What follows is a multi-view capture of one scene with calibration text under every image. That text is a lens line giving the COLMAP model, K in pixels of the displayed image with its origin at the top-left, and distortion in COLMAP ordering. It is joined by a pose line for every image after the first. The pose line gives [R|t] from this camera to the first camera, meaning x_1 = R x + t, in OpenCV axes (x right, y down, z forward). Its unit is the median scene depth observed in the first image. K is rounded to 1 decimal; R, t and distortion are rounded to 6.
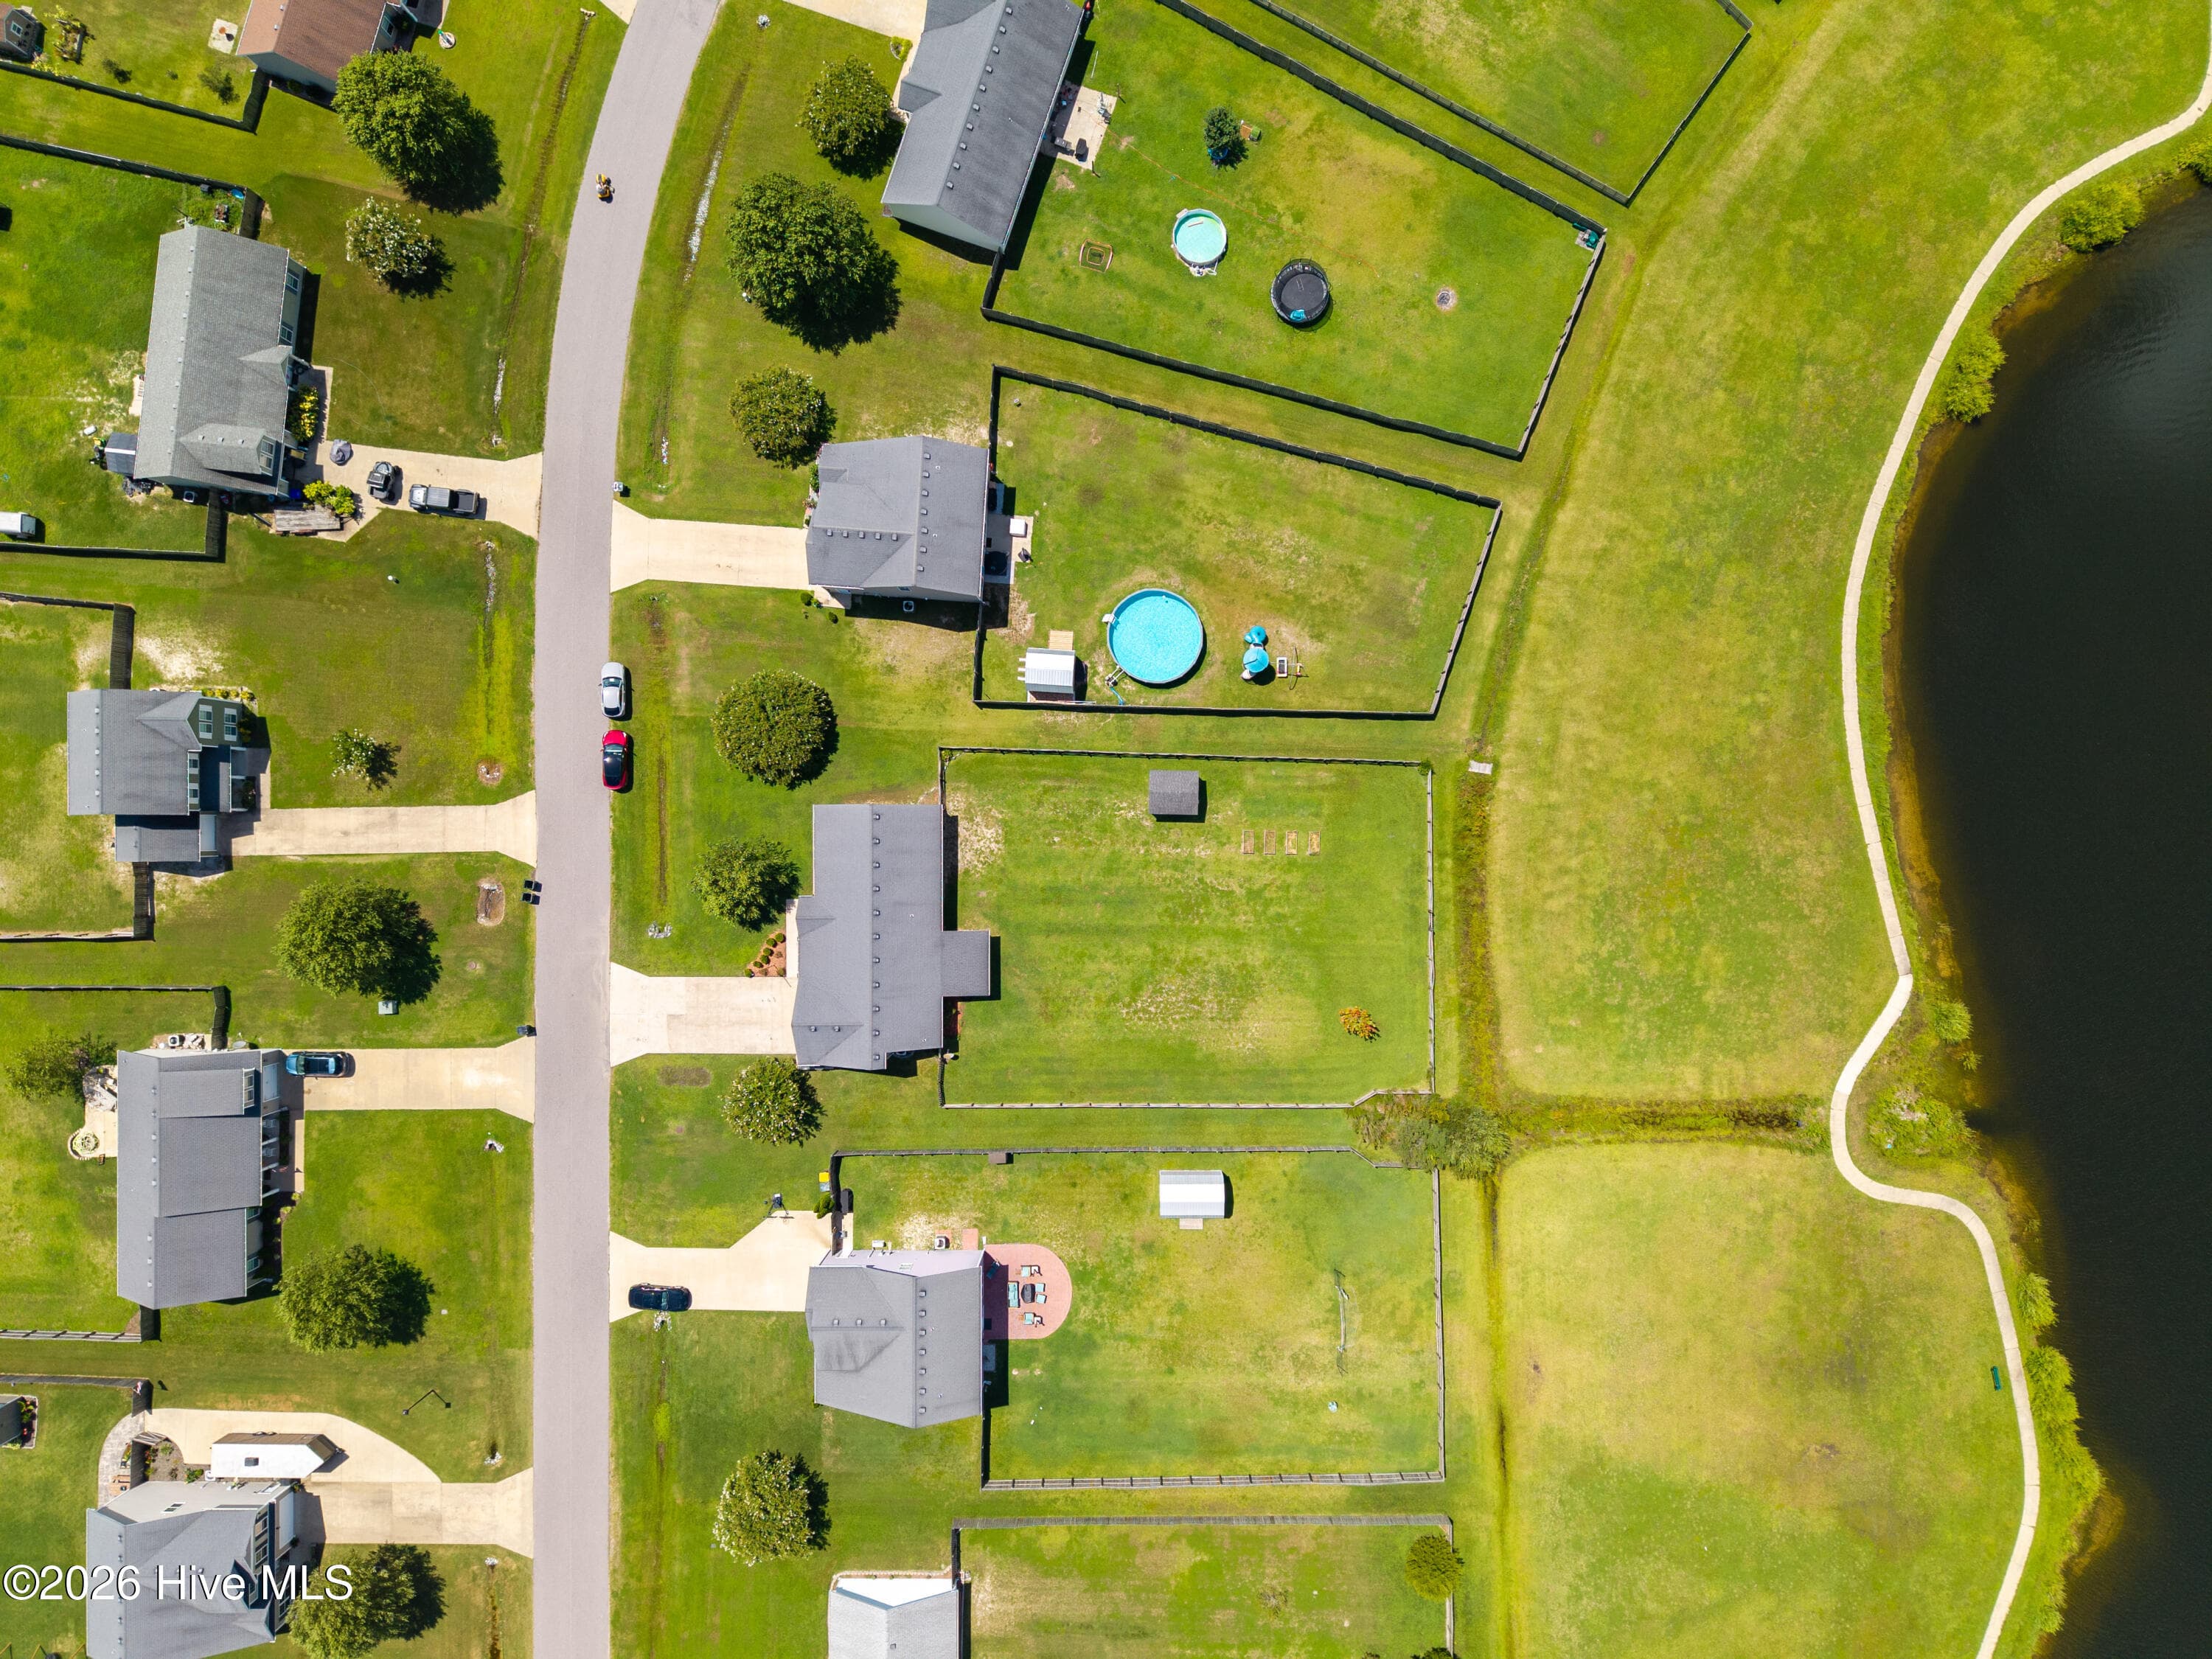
lens RADIAL K [[1468.3, 0, 1106.0], [0, 1468.3, 829.5], [0, 0, 1]] dist [0.042707, -0.049699]
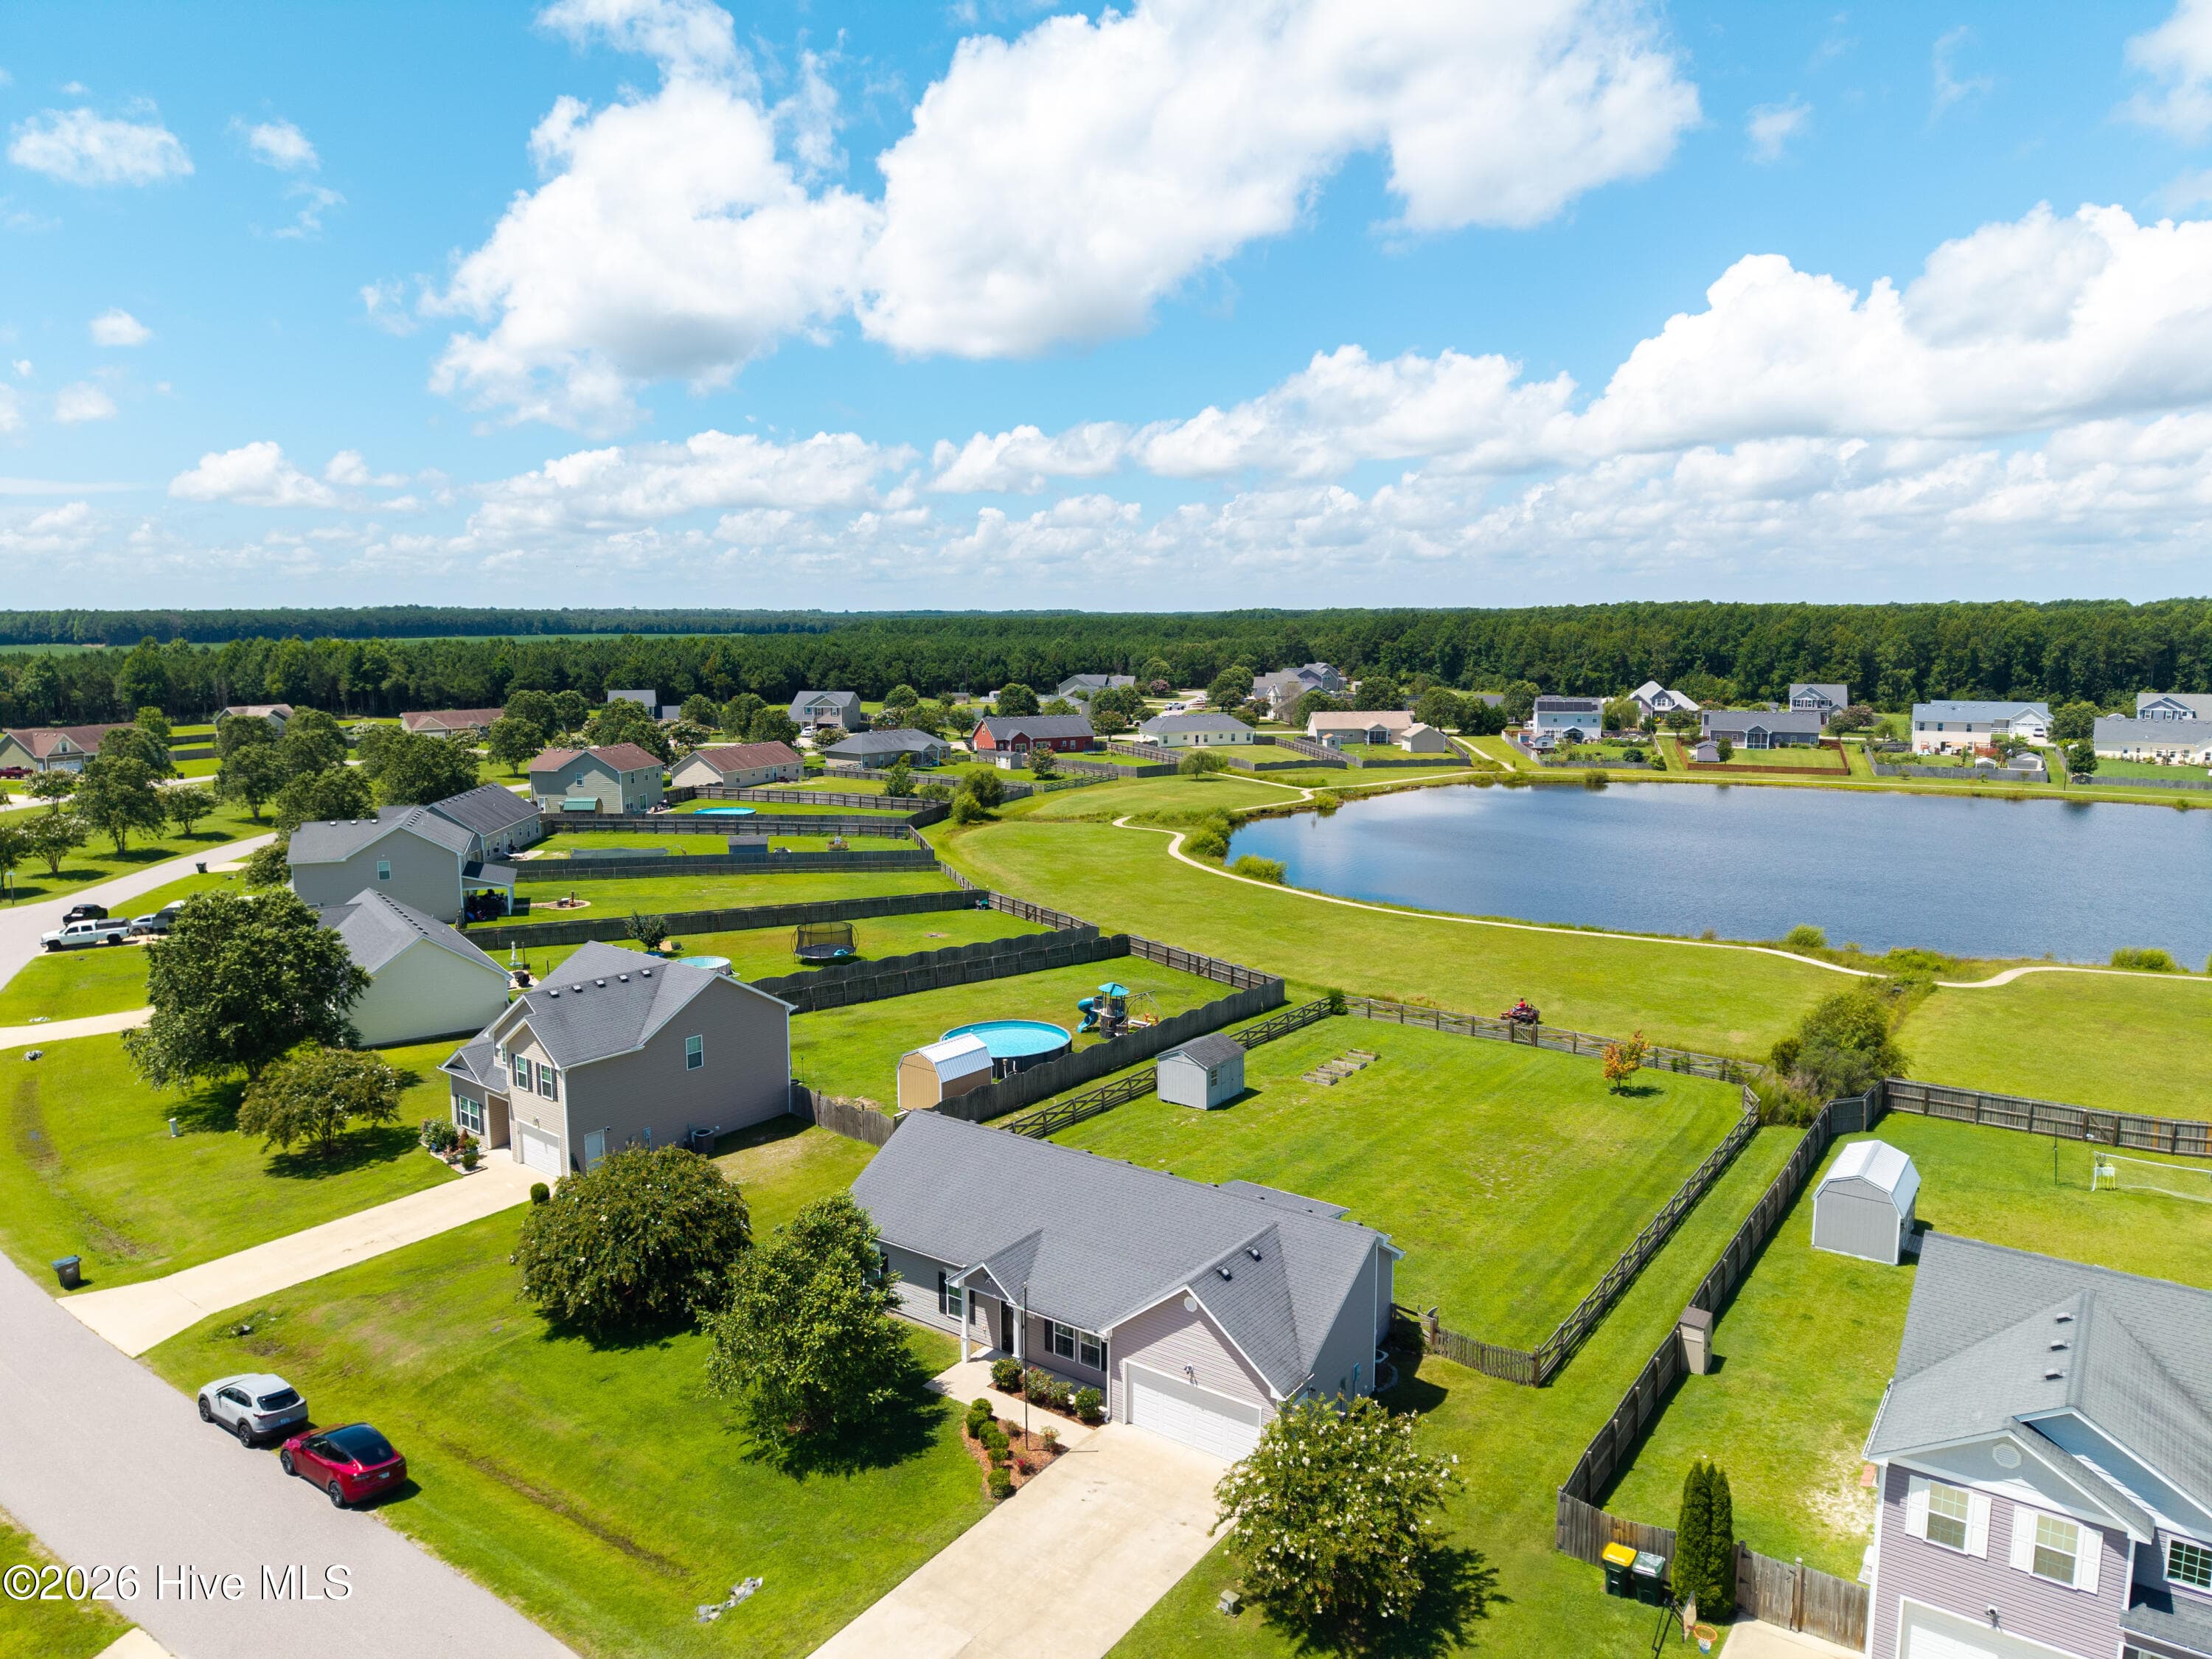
lens RADIAL K [[1468.3, 0, 1106.0], [0, 1468.3, 829.5], [0, 0, 1]] dist [0.042707, -0.049699]
pose [[0.587281, -0.103523, 0.802736, -0.506808], [0.809382, 0.073490, -0.582666, 0.324505], [0.001327, 0.991908, 0.126949, 0.790329]]
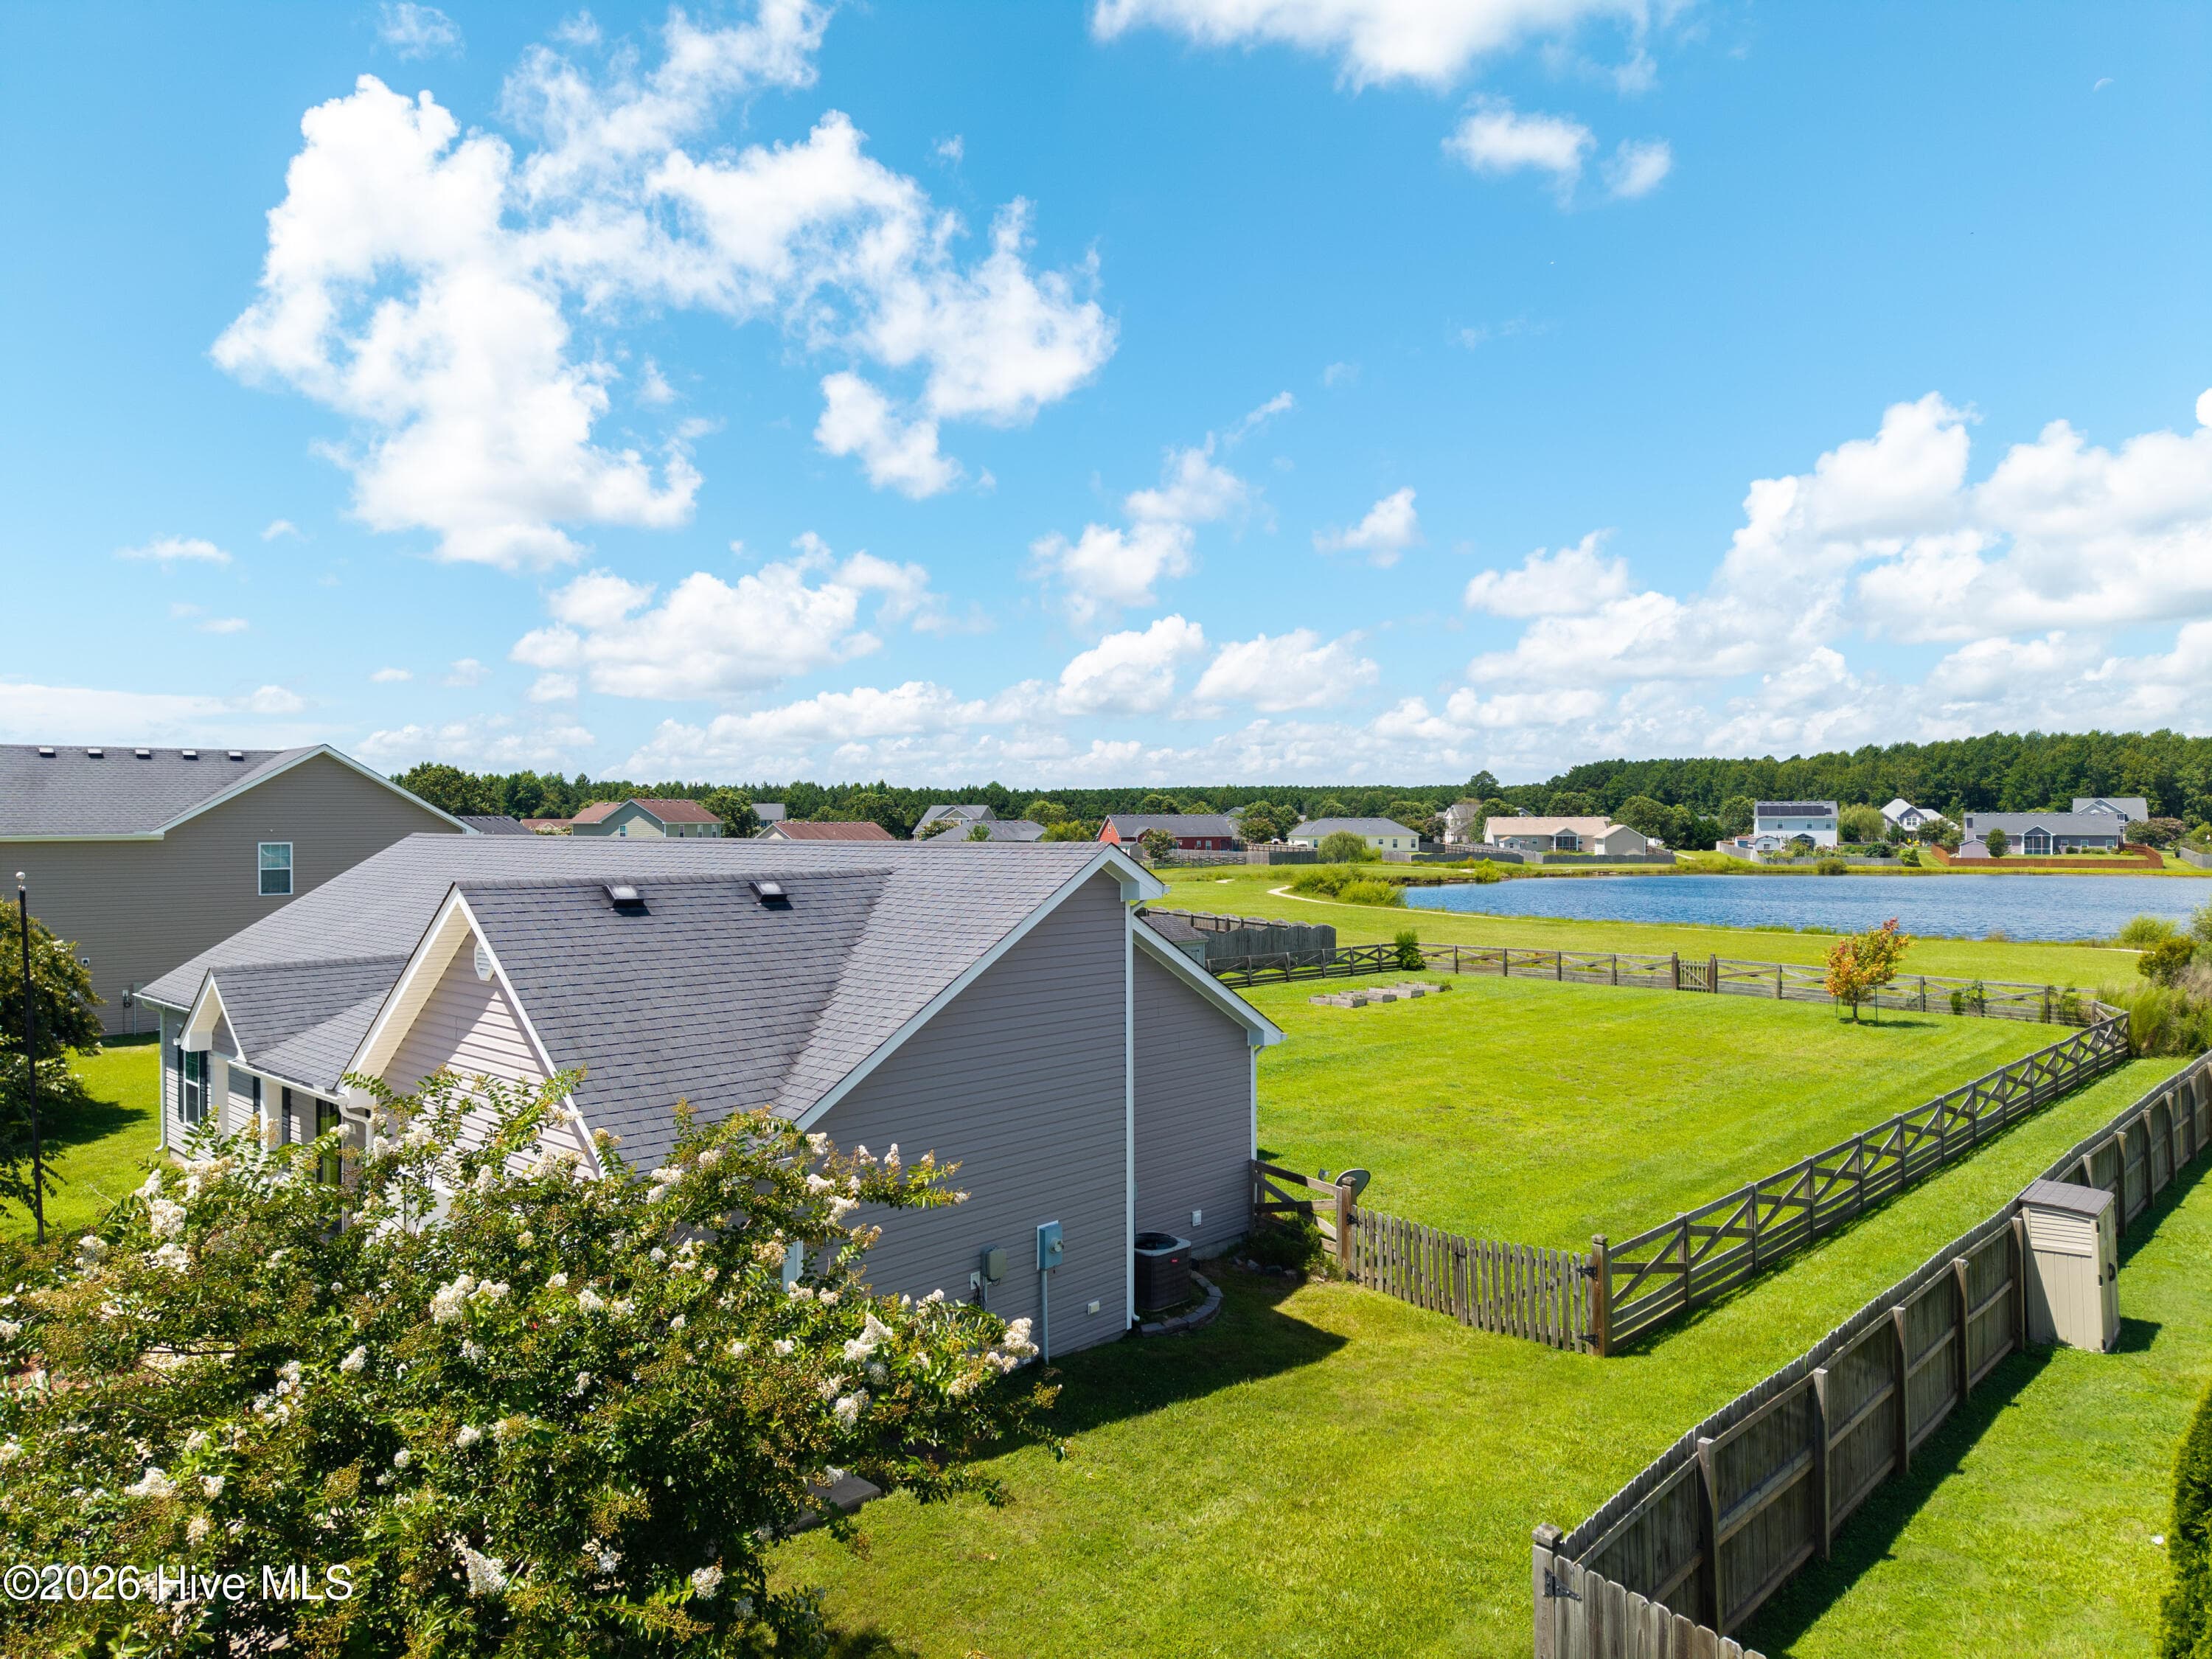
lens RADIAL K [[1474.4, 0, 1106.0], [0, 1474.4, 829.5], [0, 0, 1]] dist [0.004807, 0.000775]
pose [[0.695860, 0.009693, 0.718112, -0.255123], [0.718176, -0.007829, -0.695817, 0.258340], [-0.001122, 0.999922, -0.012409, 0.951102]]
